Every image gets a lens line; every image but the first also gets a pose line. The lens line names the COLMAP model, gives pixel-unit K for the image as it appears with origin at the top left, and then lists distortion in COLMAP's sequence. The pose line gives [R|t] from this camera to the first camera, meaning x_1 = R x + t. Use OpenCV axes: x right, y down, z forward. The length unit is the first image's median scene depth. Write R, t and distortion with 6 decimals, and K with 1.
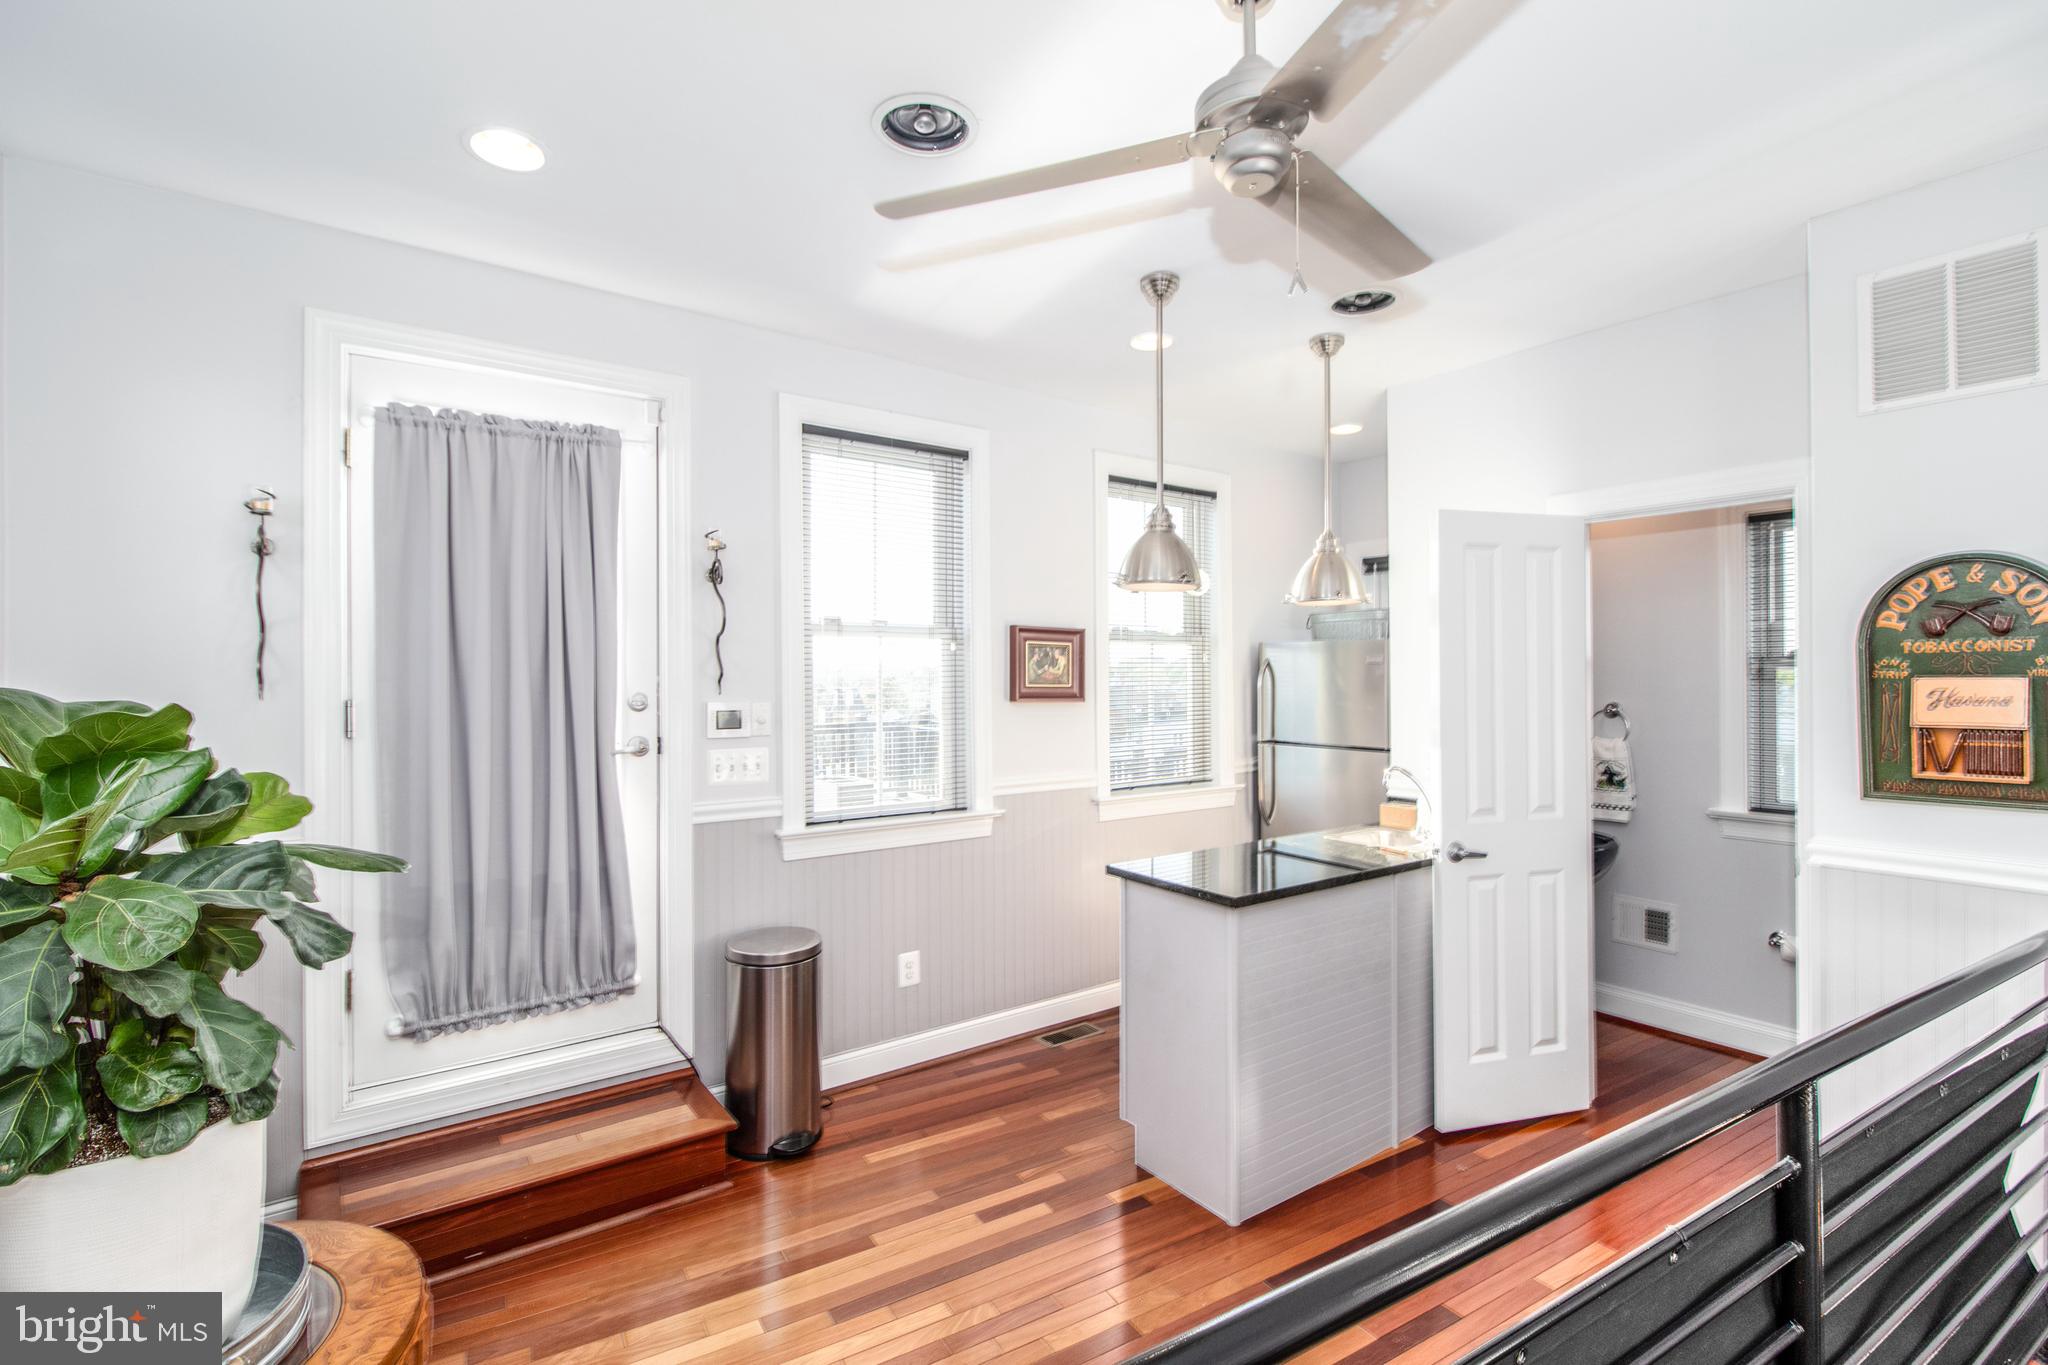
lens RADIAL K [[939.9, 0, 1032.0], [0, 939.9, 671.4], [0, 0, 1]] dist [0.025442, -0.016481]
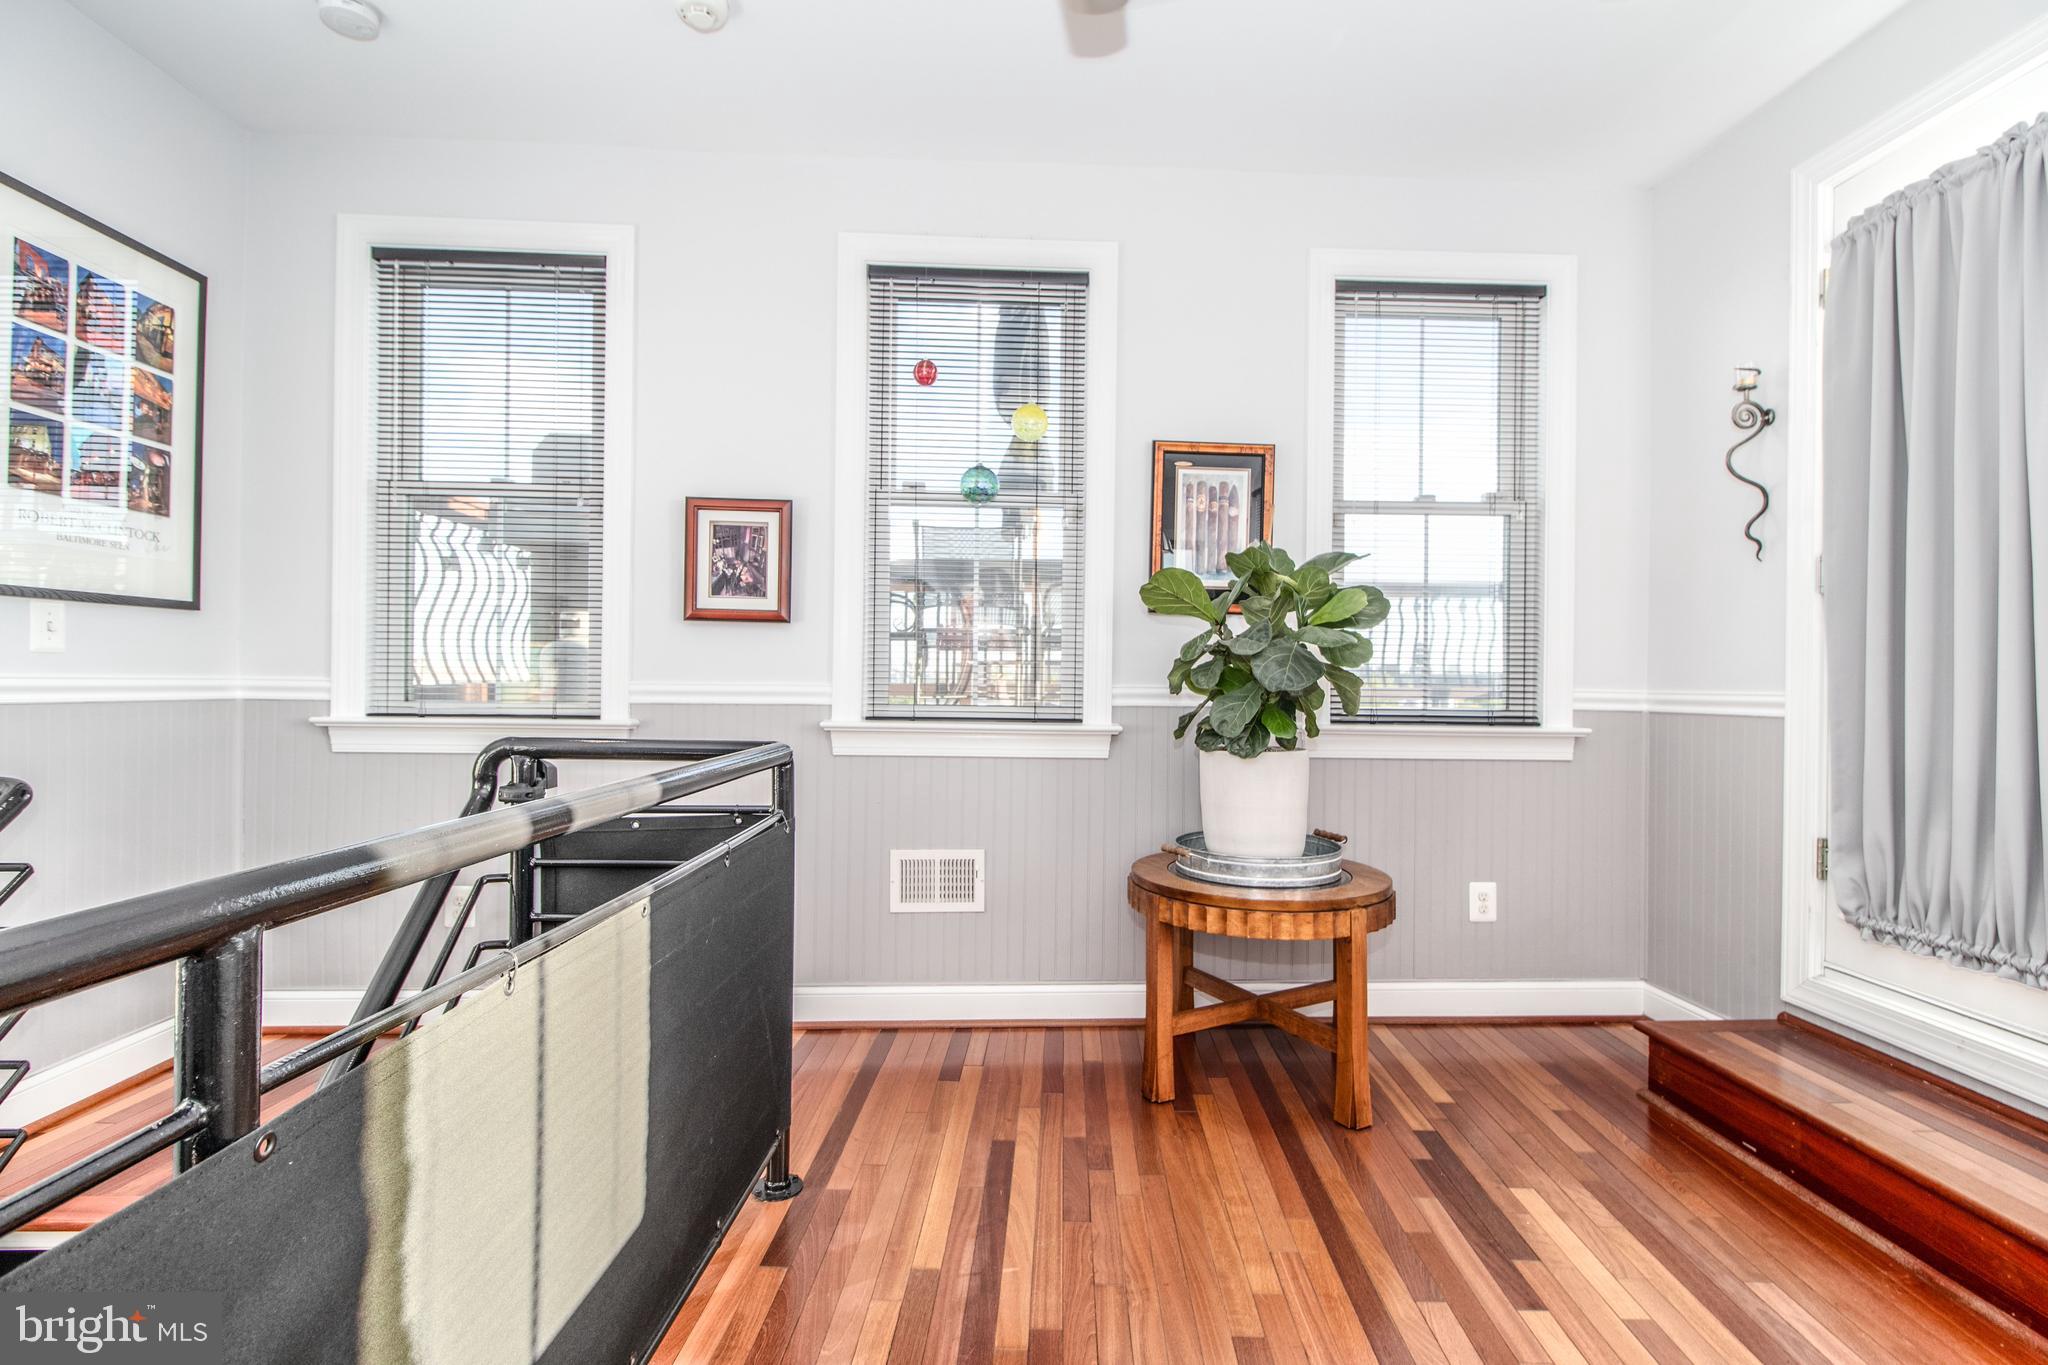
lens RADIAL K [[939.9, 0, 1032.0], [0, 939.9, 671.4], [0, 0, 1]] dist [0.025442, -0.016481]
pose [[-0.539912, -0.000128, -0.841721, 0.496114], [-0.006883, 0.999967, 0.004263, 0.144760], [0.841693, 0.008095, -0.539895, 0.818301]]
